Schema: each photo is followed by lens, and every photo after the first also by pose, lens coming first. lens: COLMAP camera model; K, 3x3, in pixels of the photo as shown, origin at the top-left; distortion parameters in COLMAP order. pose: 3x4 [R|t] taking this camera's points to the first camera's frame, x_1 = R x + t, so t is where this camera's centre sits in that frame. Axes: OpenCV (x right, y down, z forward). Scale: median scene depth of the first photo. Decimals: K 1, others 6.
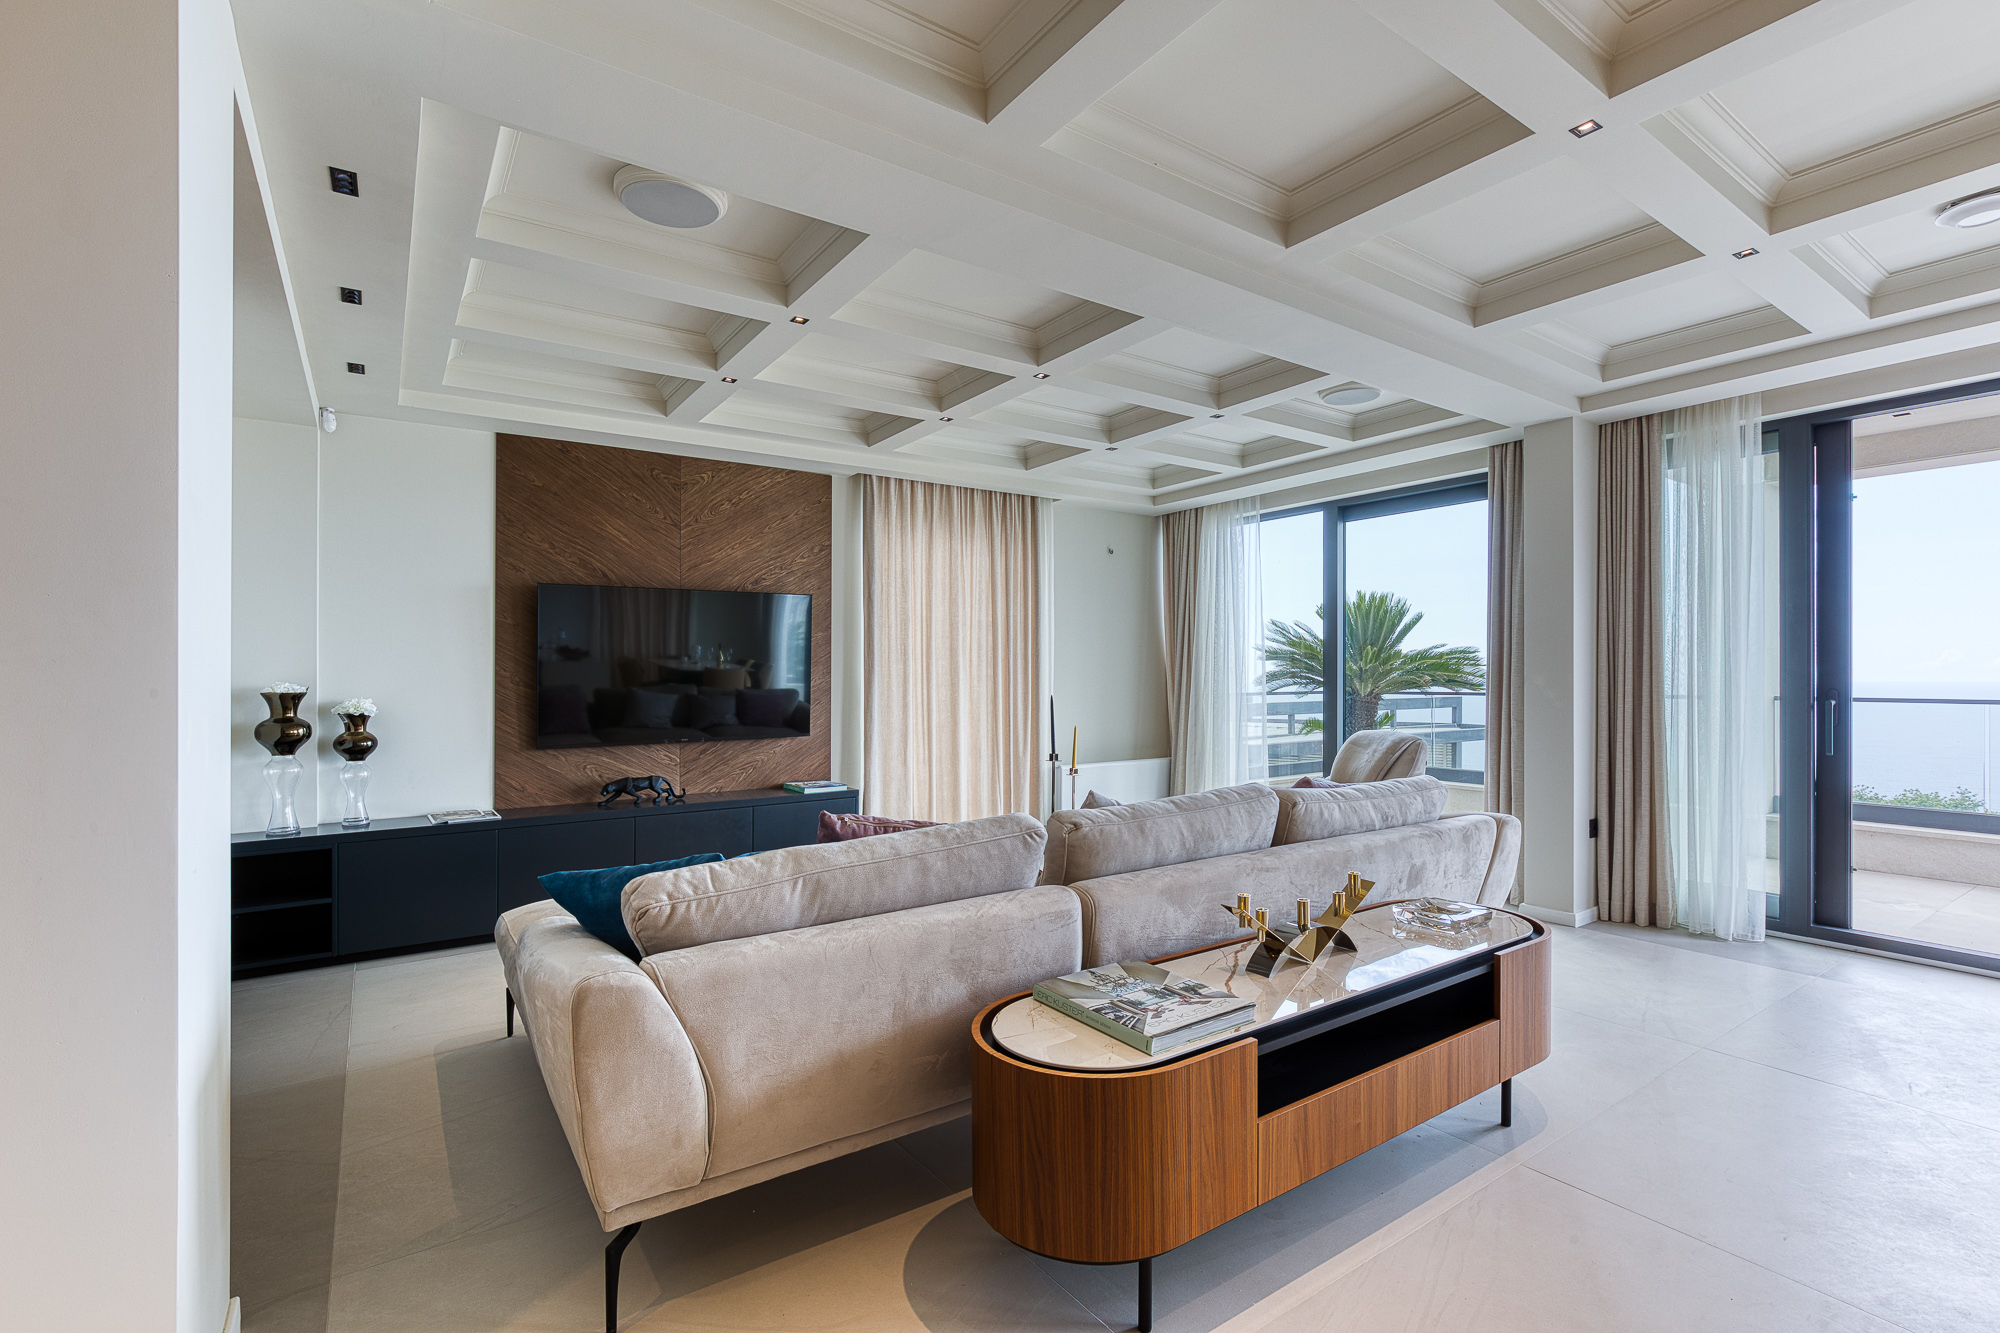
lens RADIAL K [[921.5, 0, 1024.9], [0, 921.5, 680.7], [0, 0, 1]] dist [-0.010916, 0.005544]
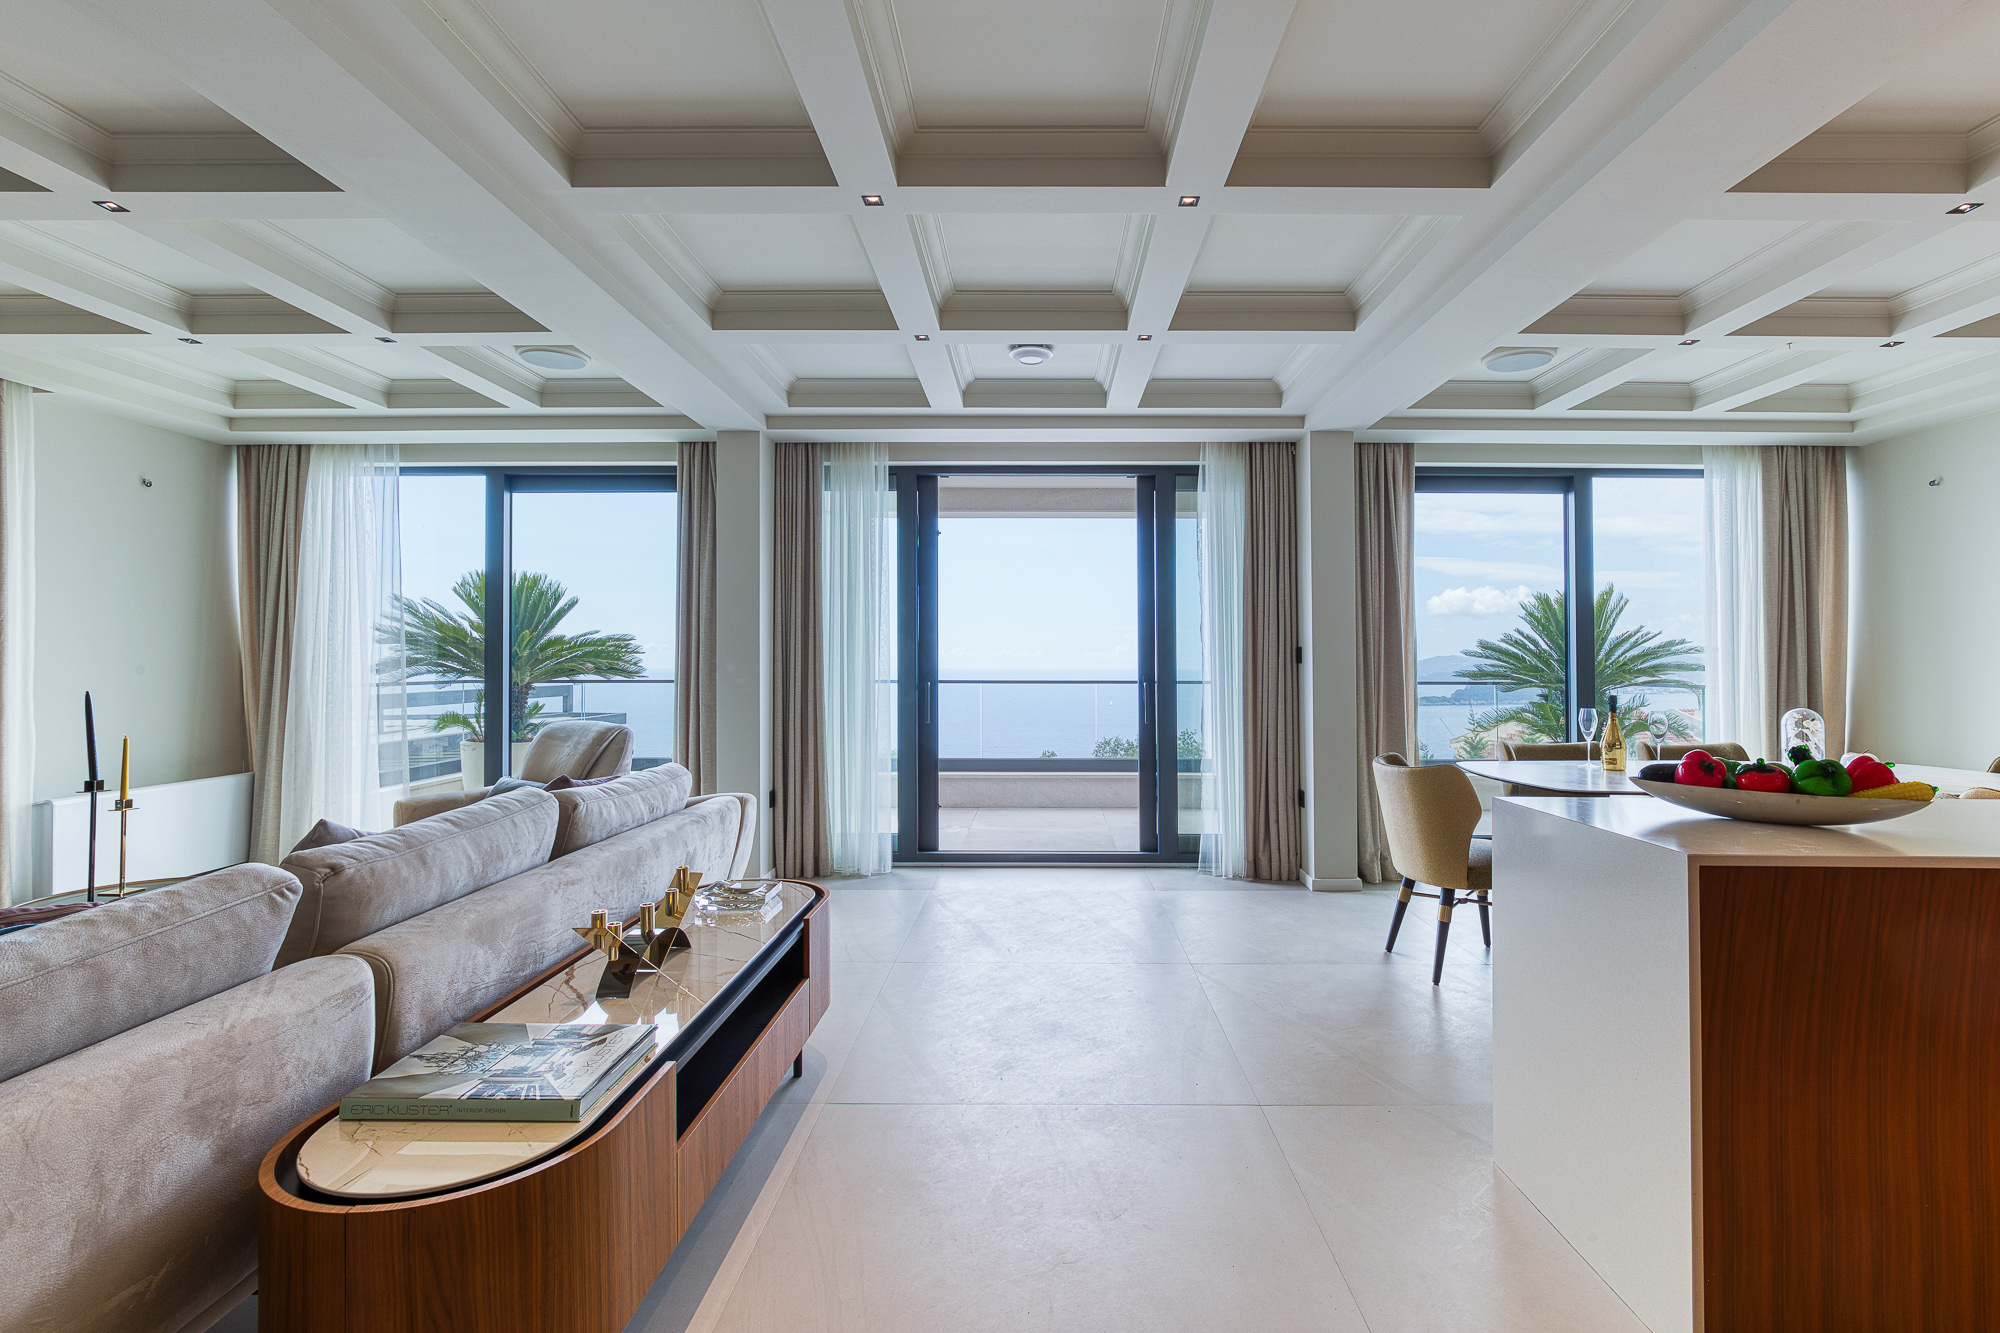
lens RADIAL K [[931.8, 0, 1039.1], [0, 931.8, 656.4], [0, 0, 1]] dist [-0.014565, 0.008230]
pose [[0.580643, 0.008055, 0.814118, -0.133320], [0.002559, 0.999928, -0.011719, 0.000334], [-0.814154, 0.008888, 0.580581, 0.077401]]
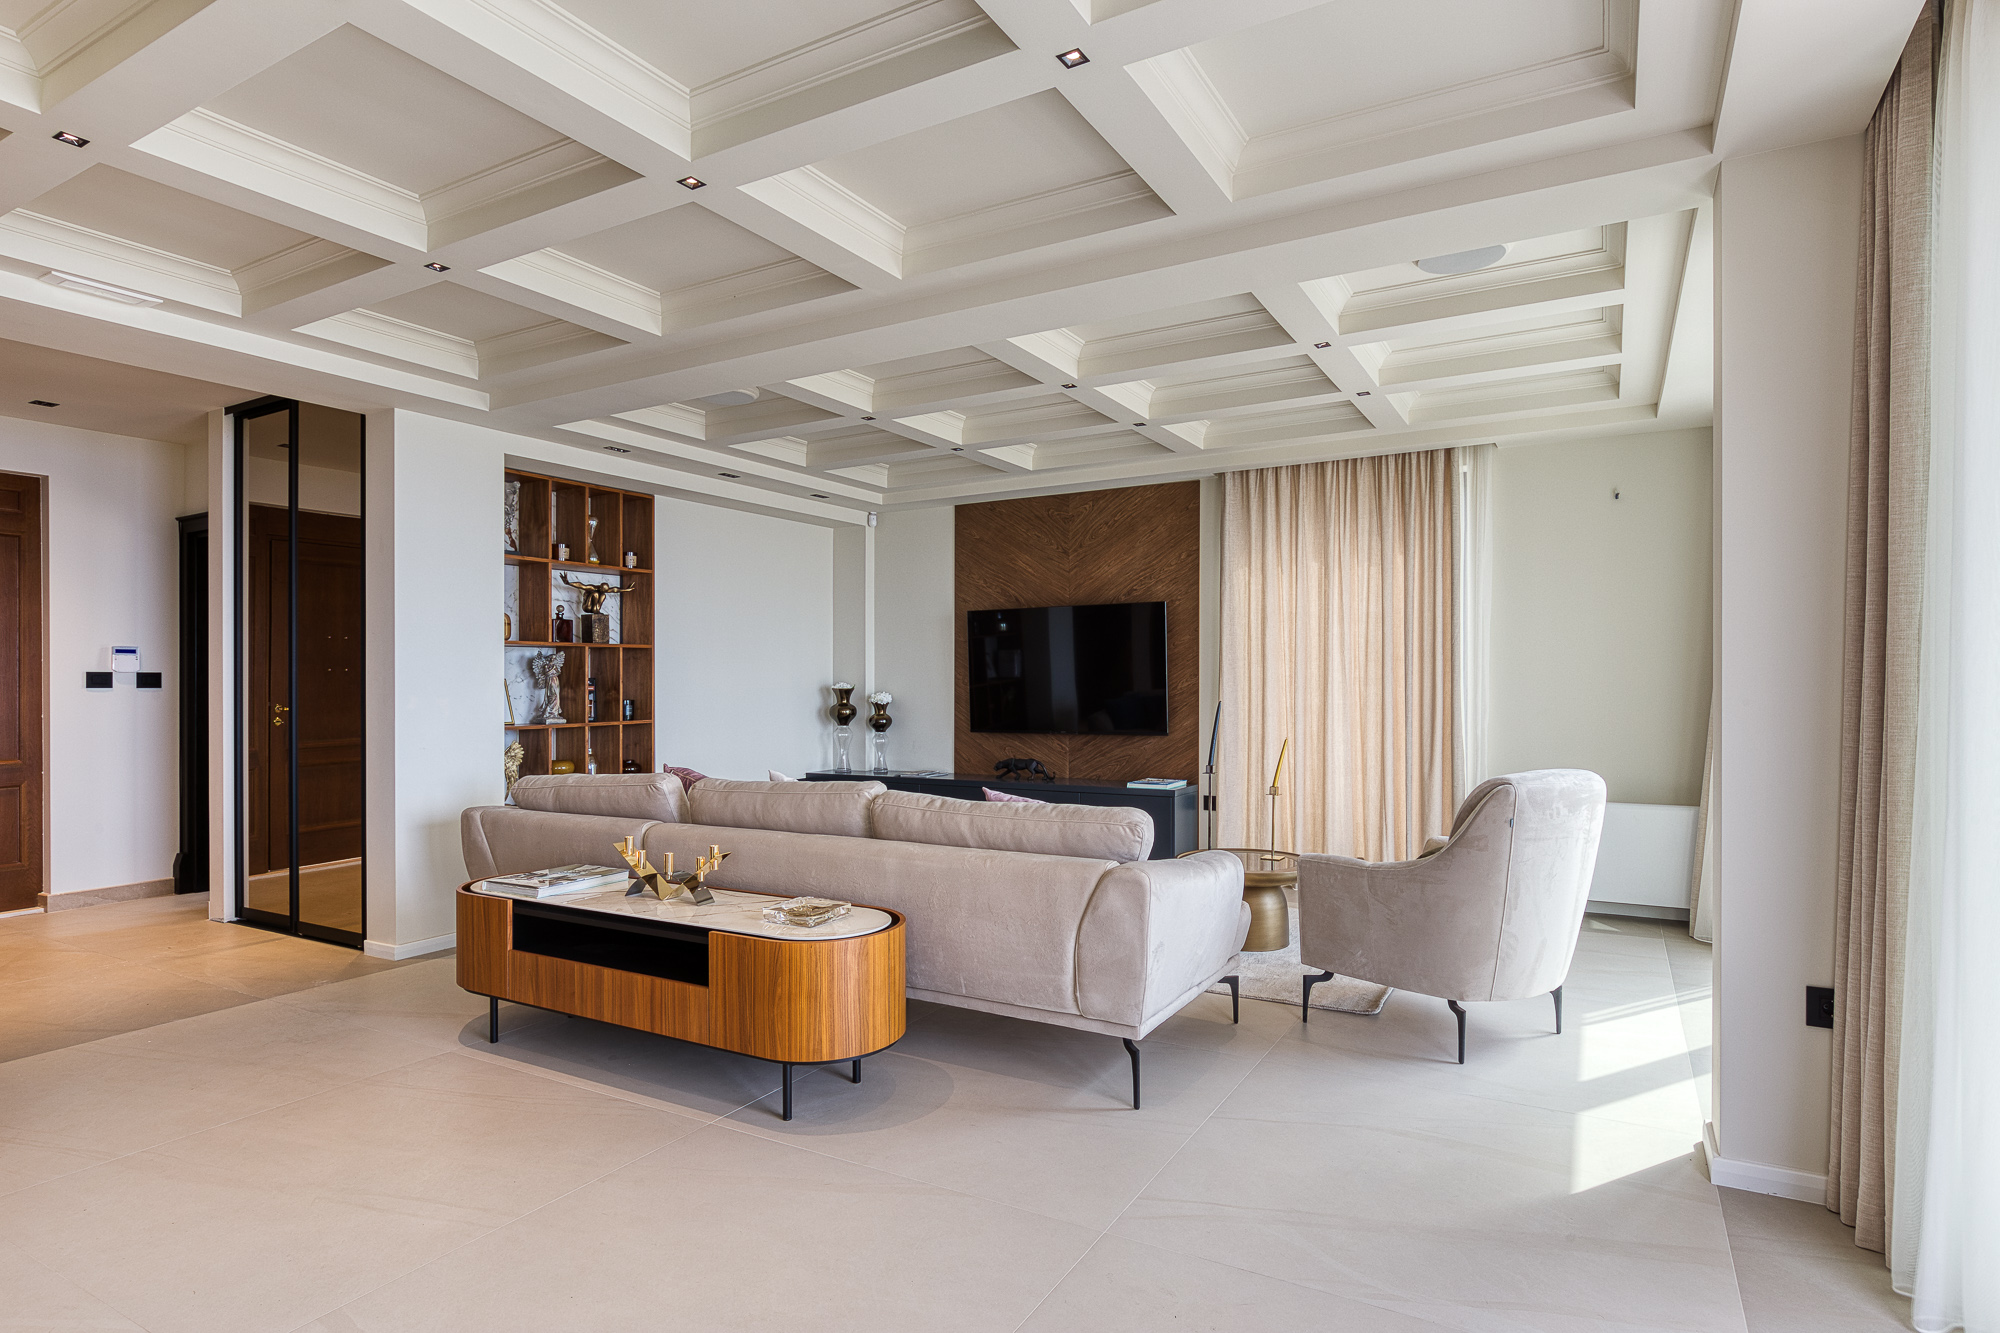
lens RADIAL K [[1049.5, 0, 1002.7], [0, 1049.5, 677.1], [0, 0, 1]] dist [-0.000130, -0.000112]
pose [[0.419351, 0.000670, -0.907824, 0.972516], [-0.001651, 0.999999, -0.000024, -0.007768], [0.907823, 0.001509, 0.419351, 0.416742]]
